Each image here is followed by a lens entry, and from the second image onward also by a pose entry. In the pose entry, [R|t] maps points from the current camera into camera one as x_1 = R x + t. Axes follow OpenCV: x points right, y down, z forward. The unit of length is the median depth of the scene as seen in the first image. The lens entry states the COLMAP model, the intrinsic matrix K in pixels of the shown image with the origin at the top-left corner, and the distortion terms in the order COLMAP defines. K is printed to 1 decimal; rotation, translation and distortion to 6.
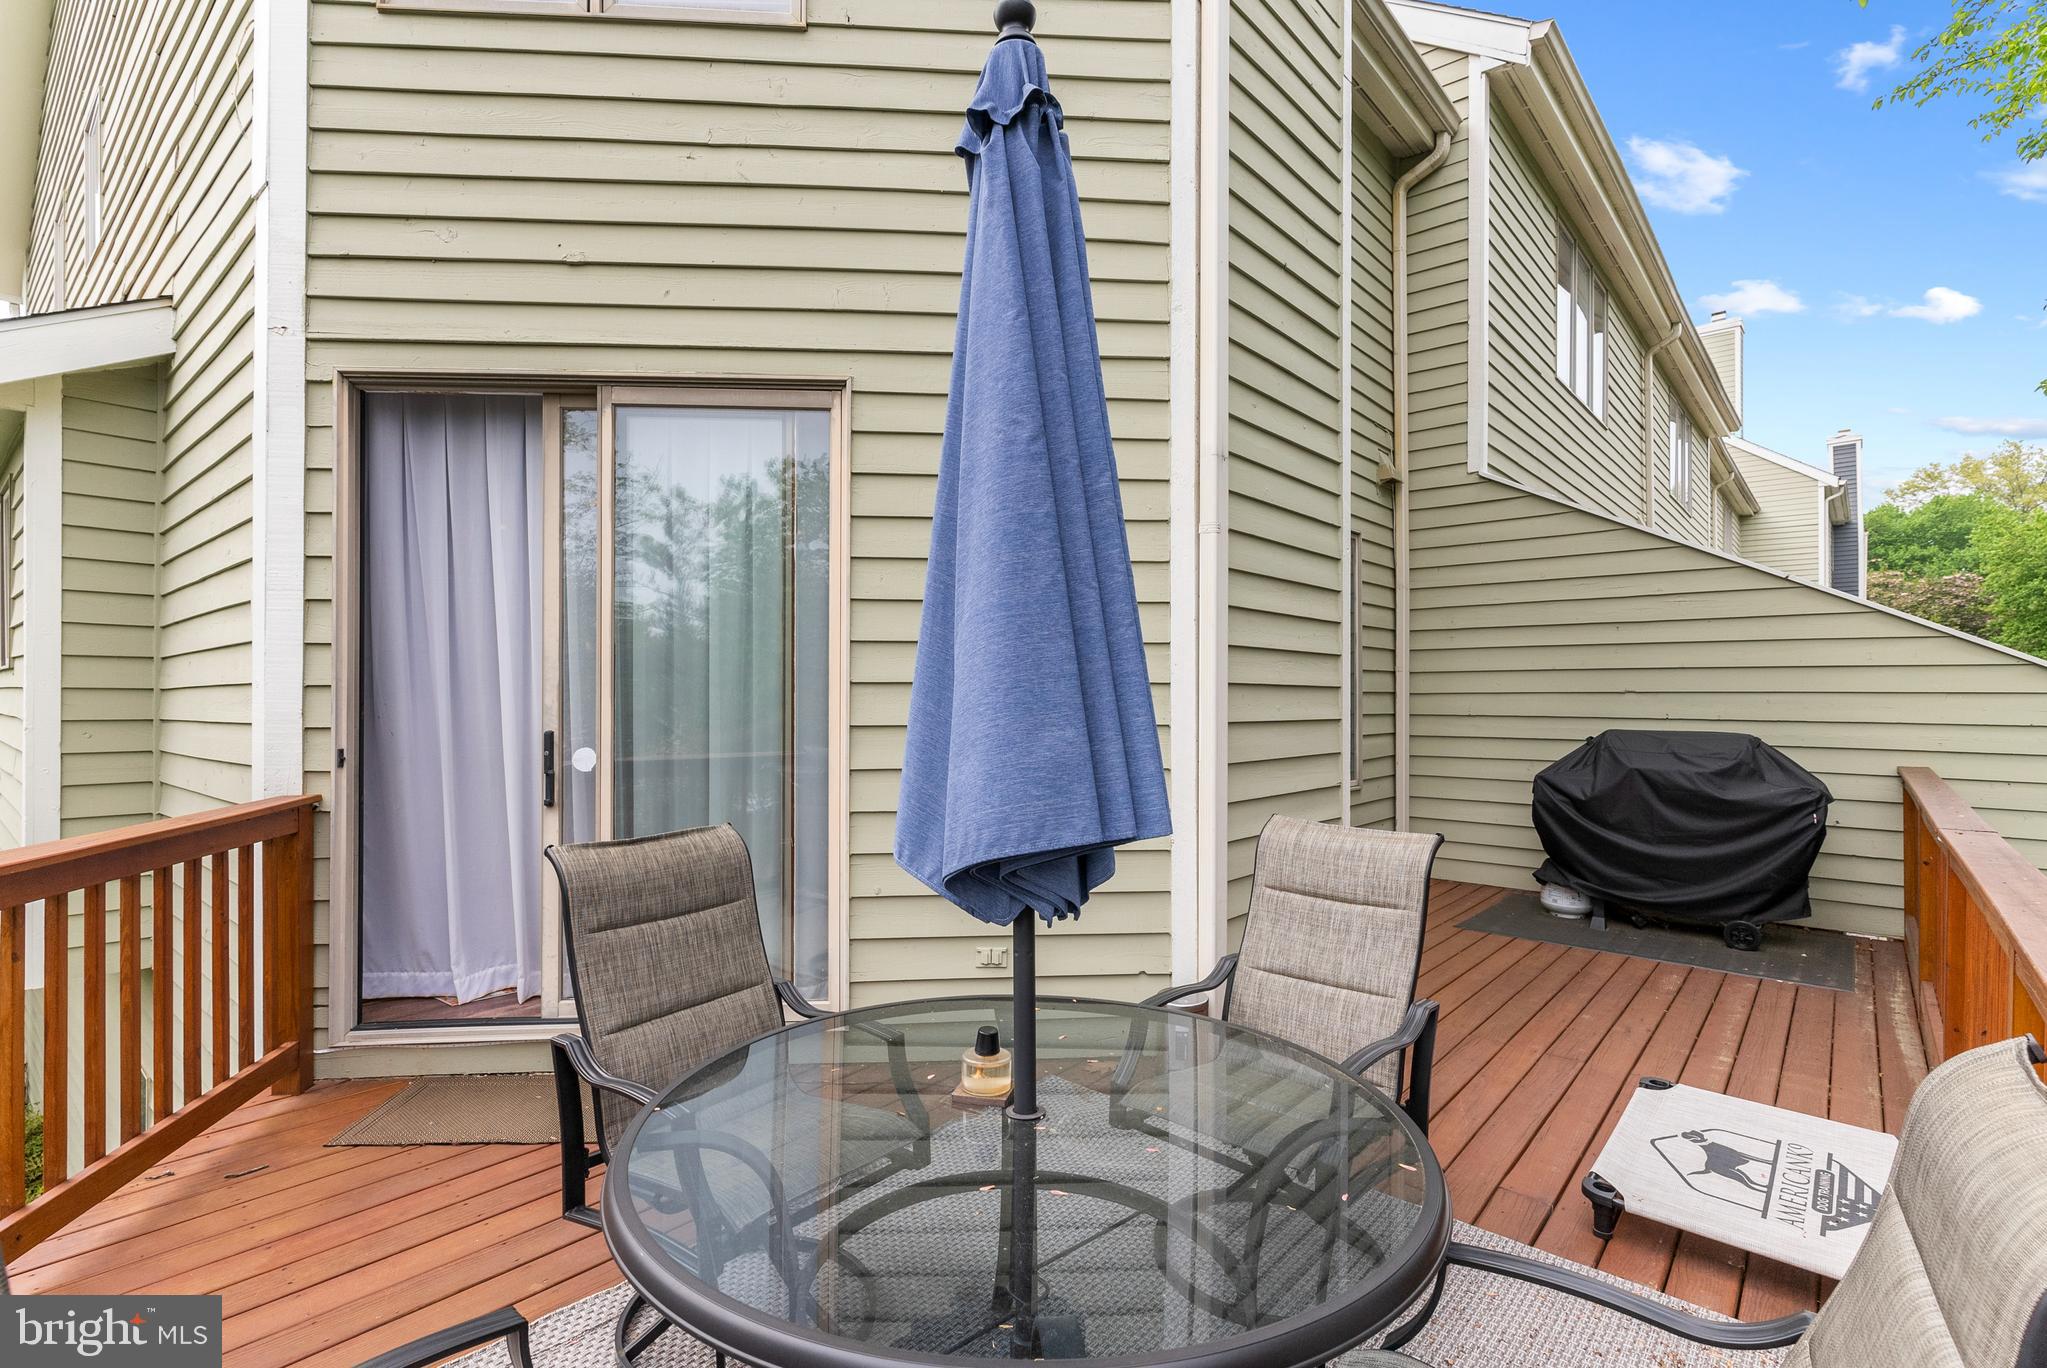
lens RADIAL K [[972.4, 0, 1023.5], [0, 972.4, 684.0], [0, 0, 1]] dist [0.001366, 0.000313]
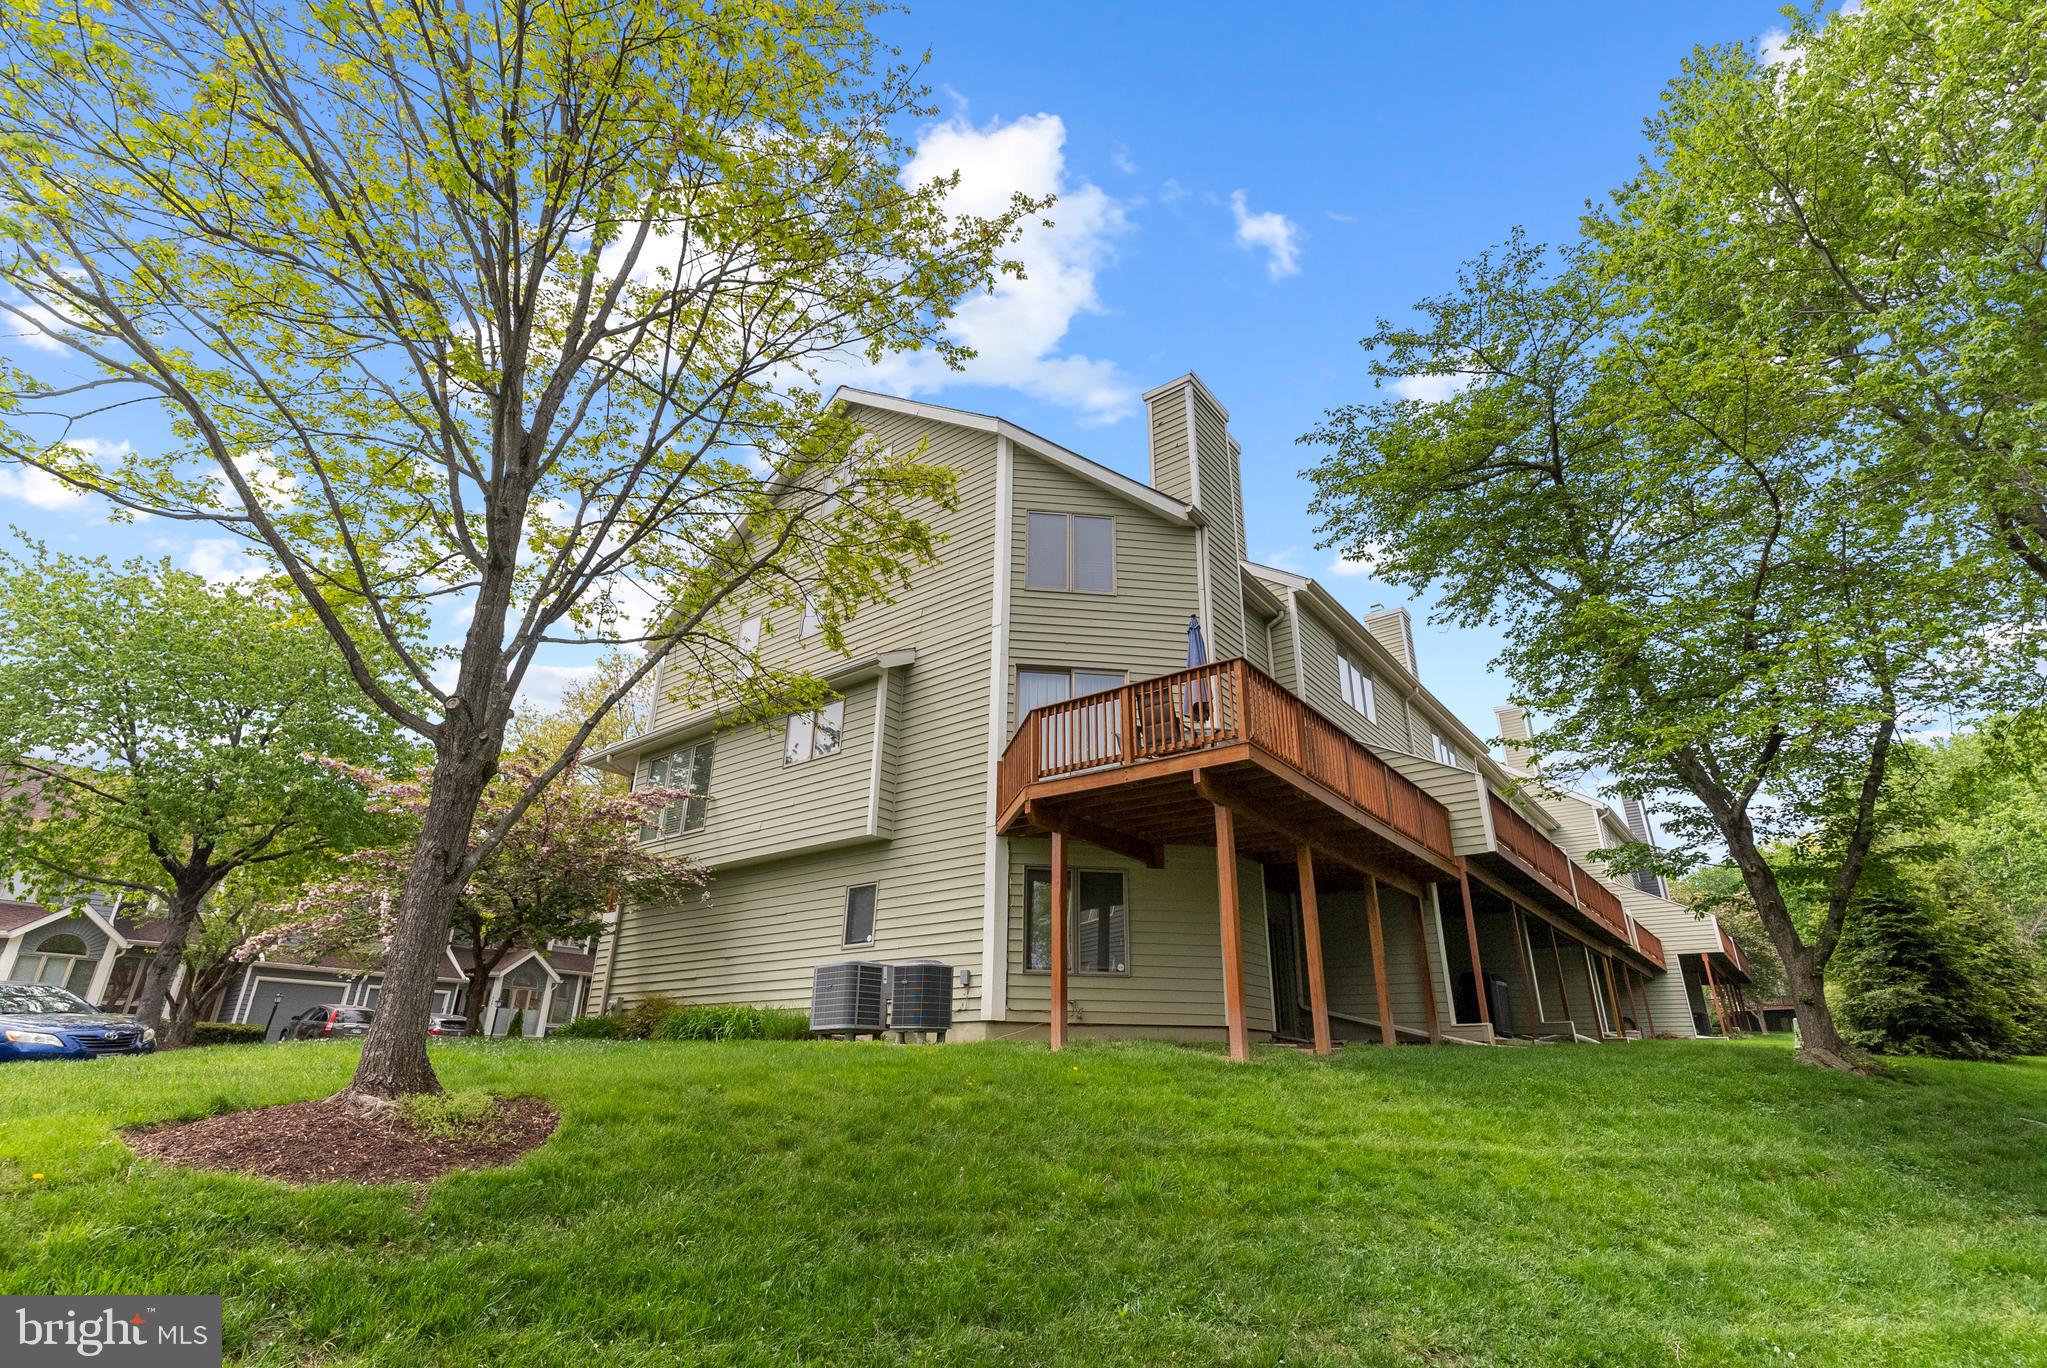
lens RADIAL K [[993.7, 0, 1030.3], [0, 993.7, 666.0], [0, 0, 1]] dist [0.001202, 0.000315]
pose [[0.998714, 0.026481, 0.043231, -0.611078], [-0.007436, 0.920031, -0.391774, 1.059194], [-0.050149, 0.390949, 0.919045, -2.287735]]
